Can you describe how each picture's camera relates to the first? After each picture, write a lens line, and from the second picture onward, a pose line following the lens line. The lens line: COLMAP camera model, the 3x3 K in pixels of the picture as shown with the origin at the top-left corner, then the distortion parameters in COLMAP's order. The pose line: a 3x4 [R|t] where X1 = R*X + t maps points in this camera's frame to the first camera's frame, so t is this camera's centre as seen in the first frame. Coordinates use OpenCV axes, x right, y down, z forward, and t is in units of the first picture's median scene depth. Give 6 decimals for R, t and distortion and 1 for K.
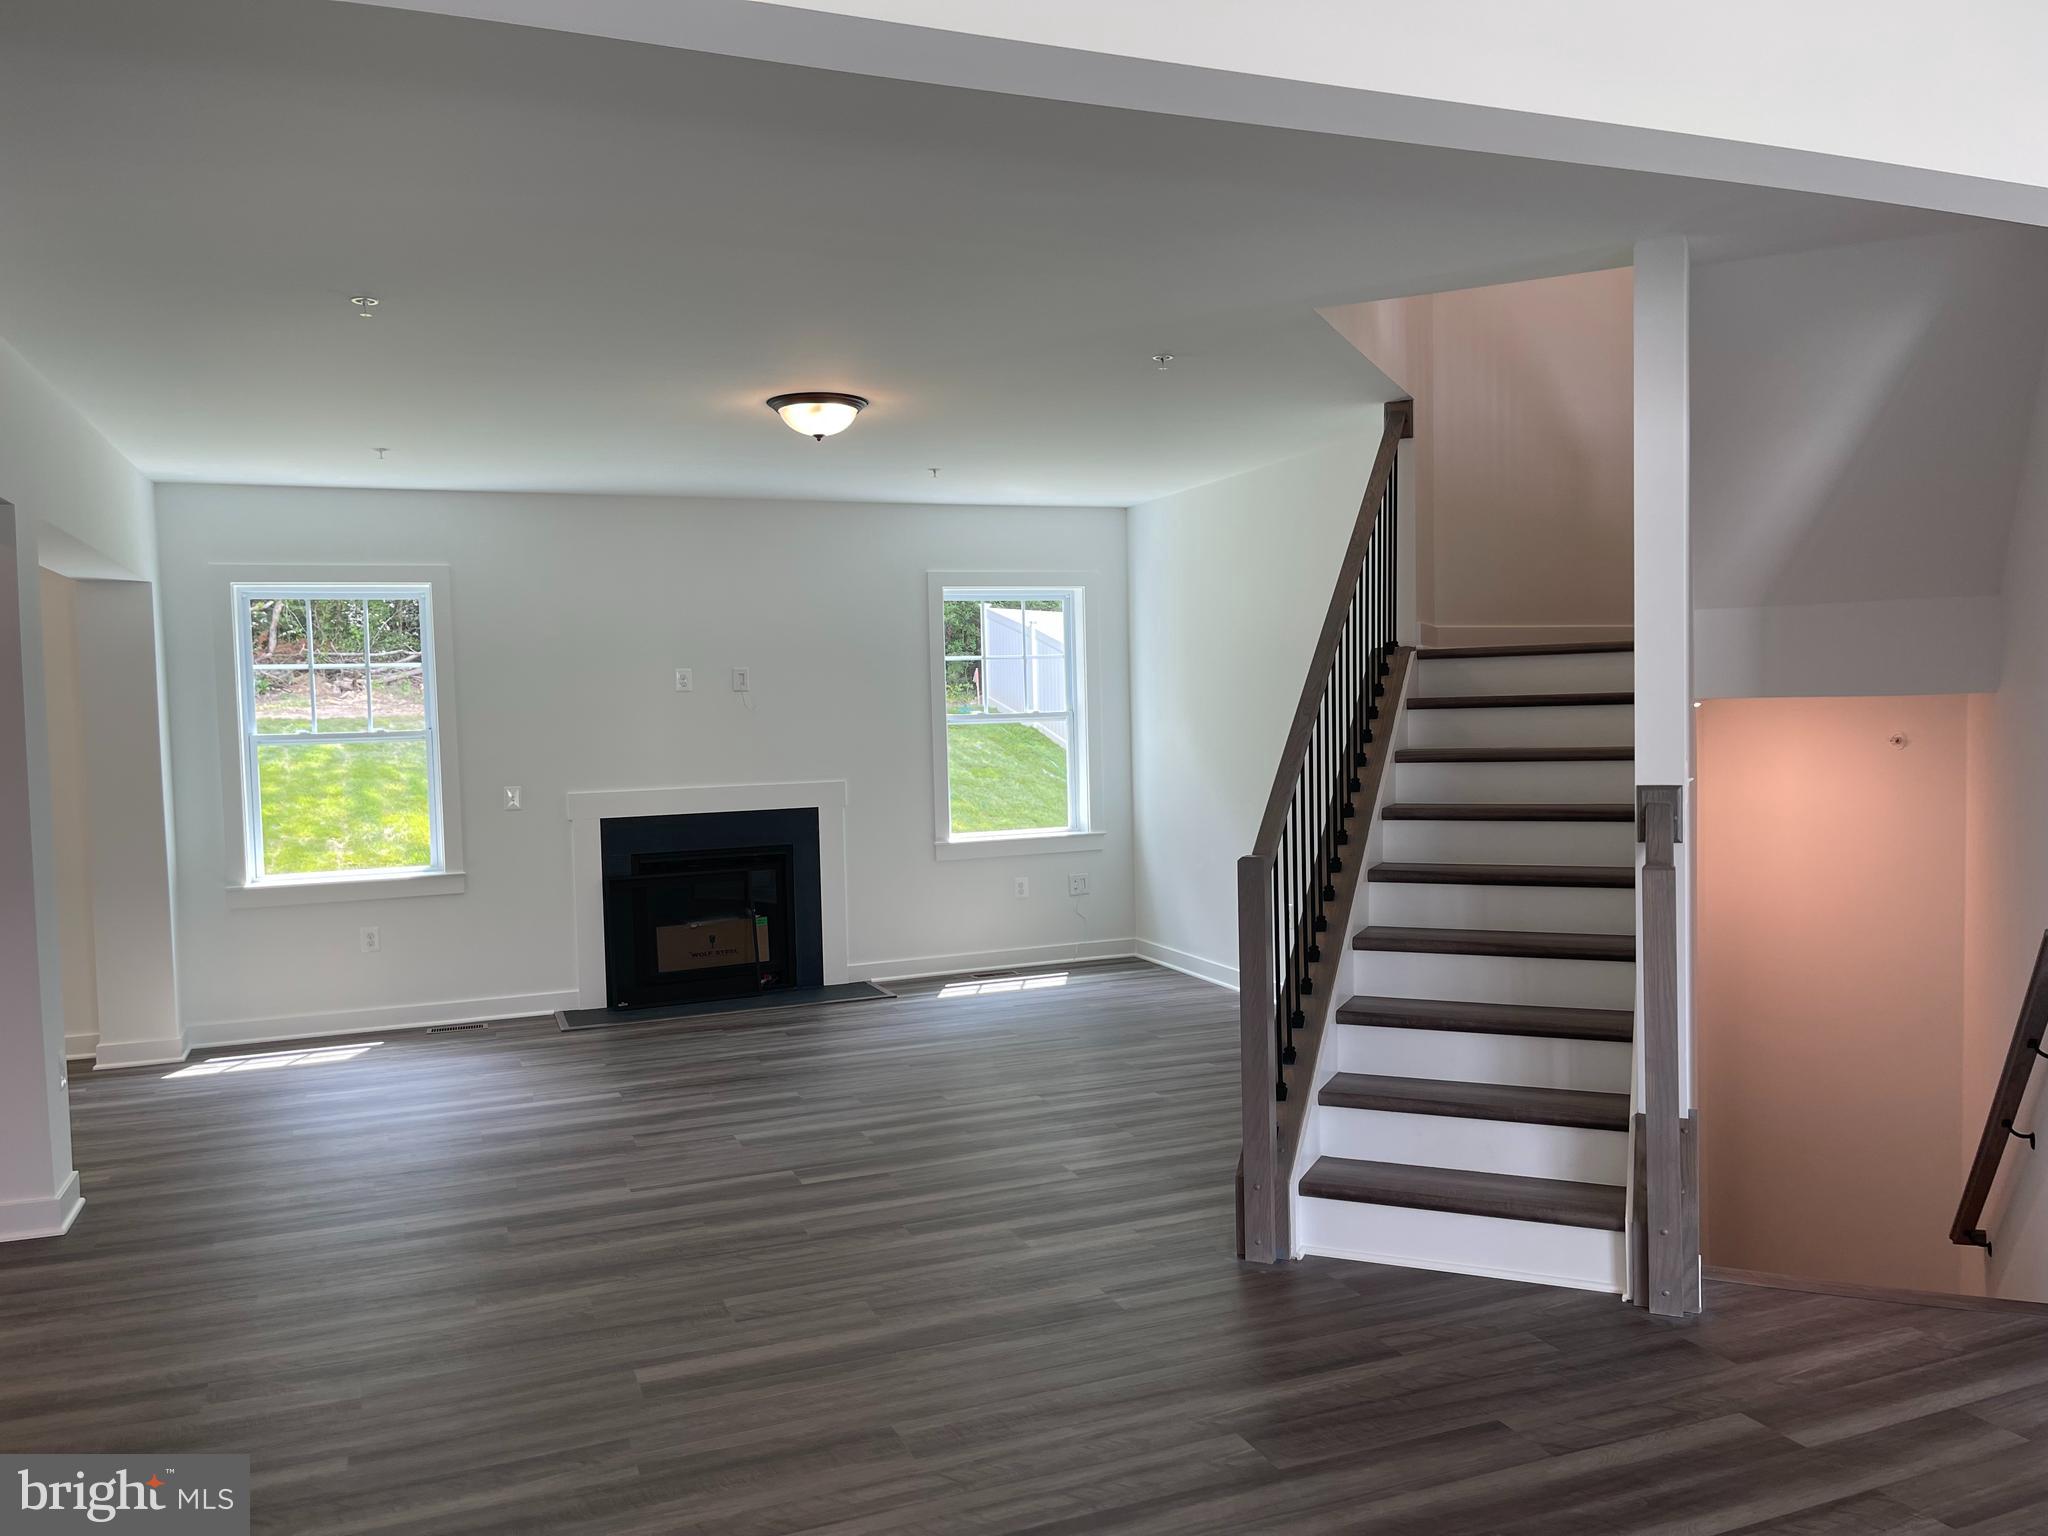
lens RADIAL K [[1564.3, 0, 1025.7], [0, 1564.3, 769.1], [0, 0, 1]] dist [0.030609, -0.041767]
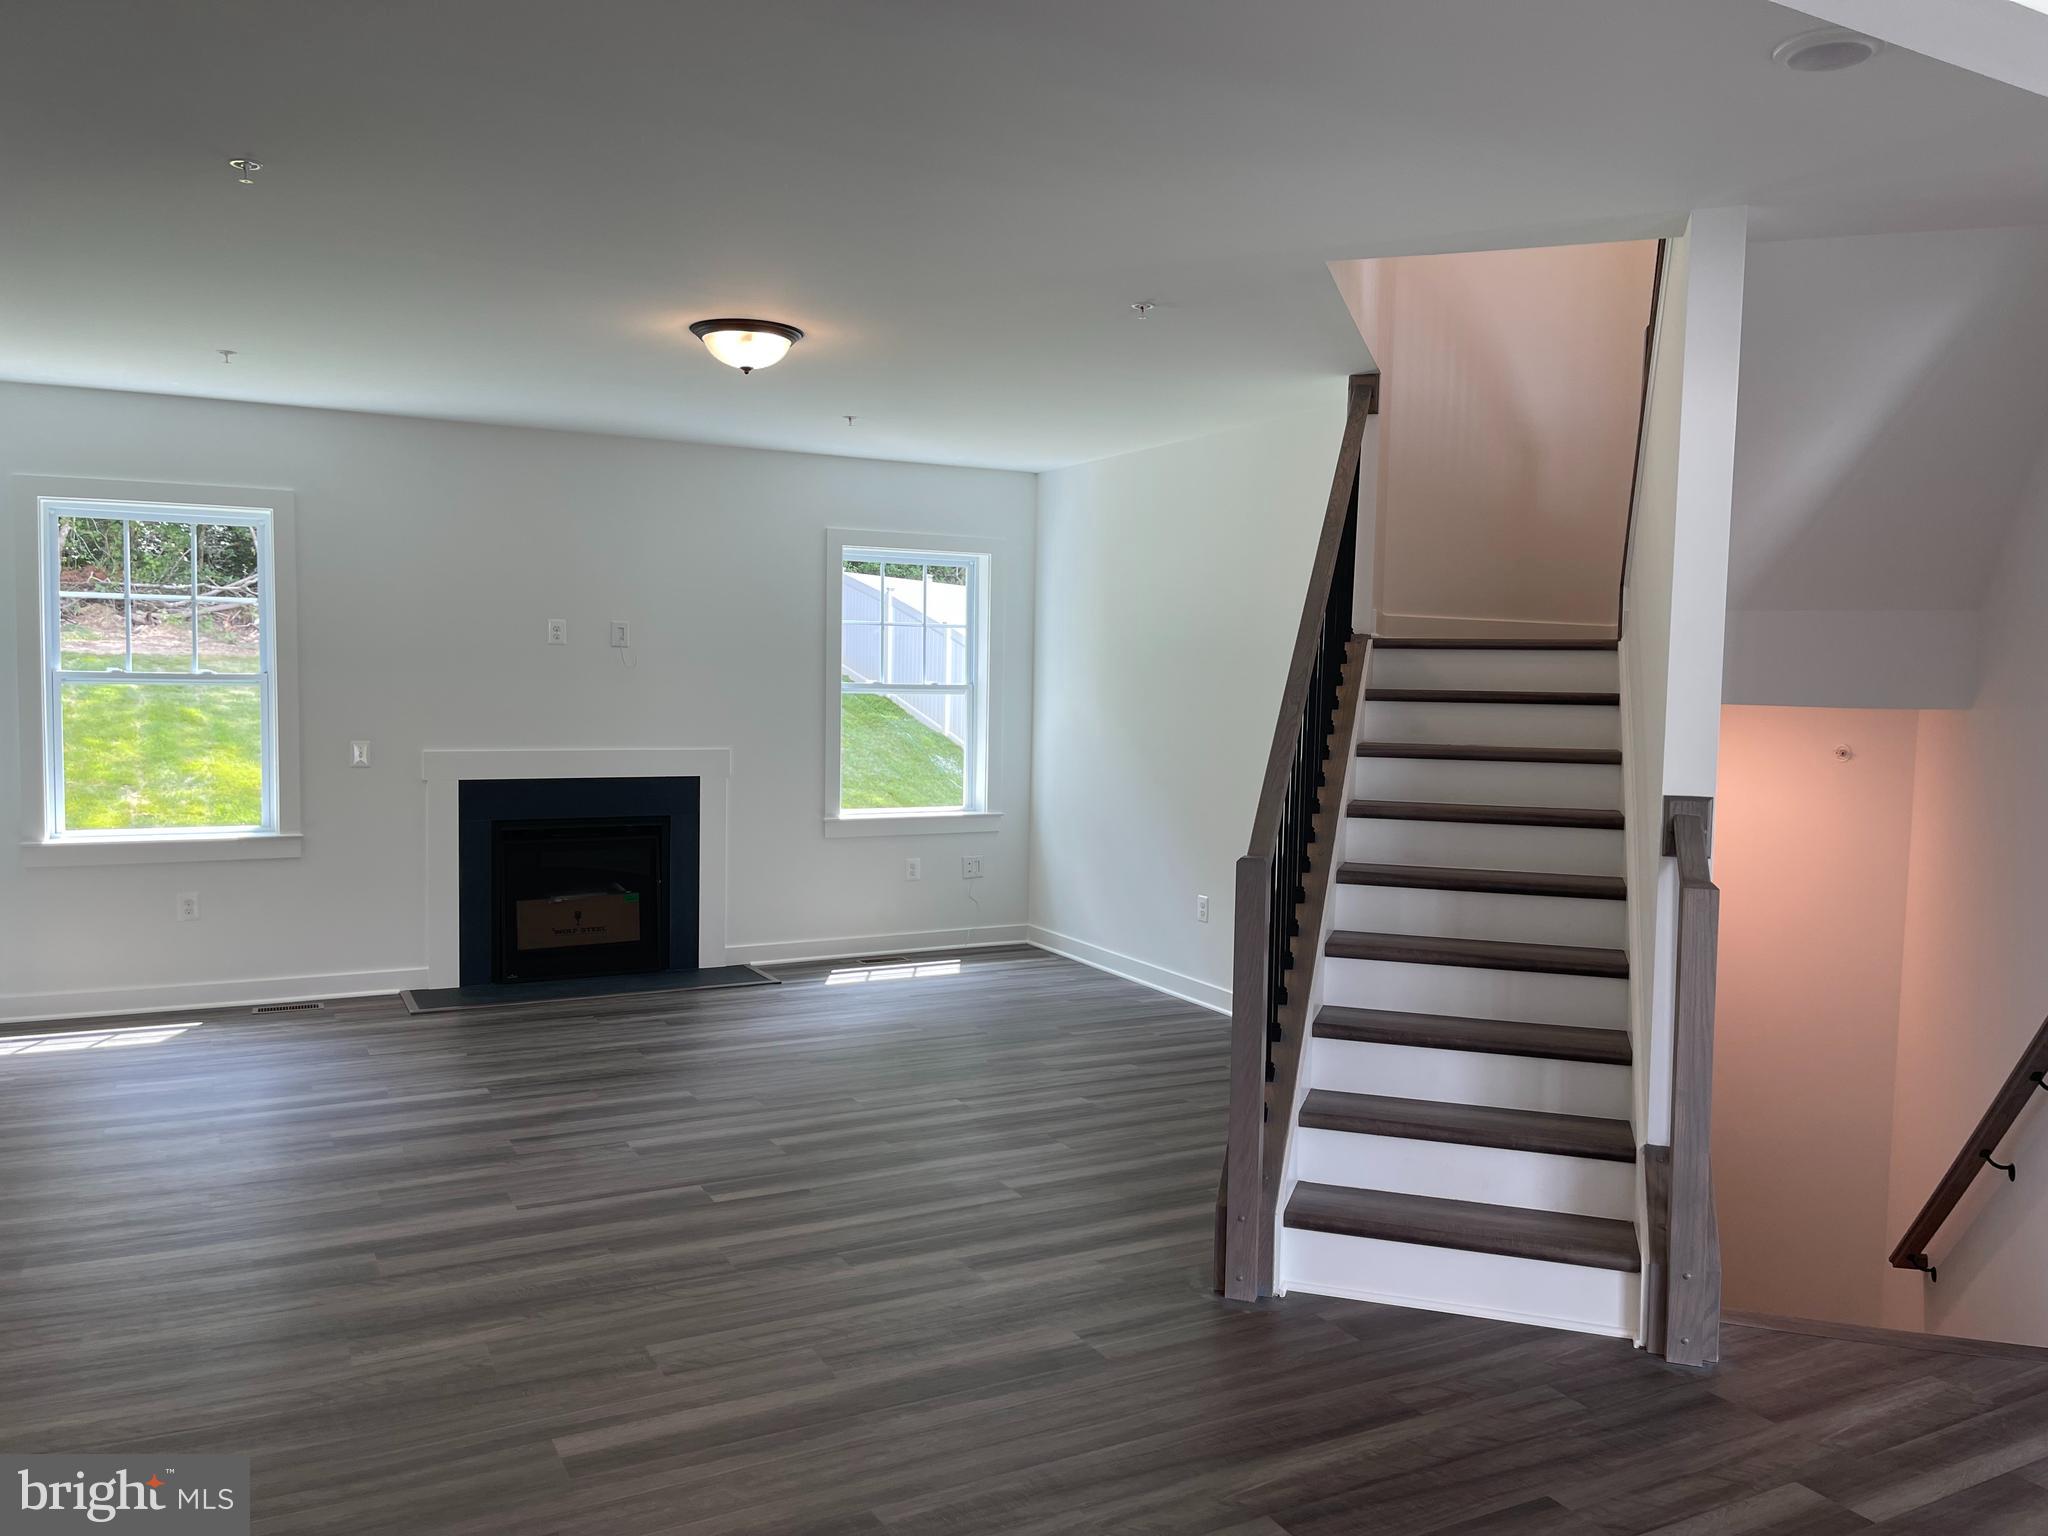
lens RADIAL K [[1564.3, 0, 1030.9], [0, 1564.3, 767.5], [0, 0, 1]] dist [0.030609, -0.041767]
pose [[0.992592, 0.038300, 0.115304, -0.074722], [-0.040264, 0.999080, 0.014743, -0.003749], [-0.114633, -0.019277, 0.993221, 0.092871]]
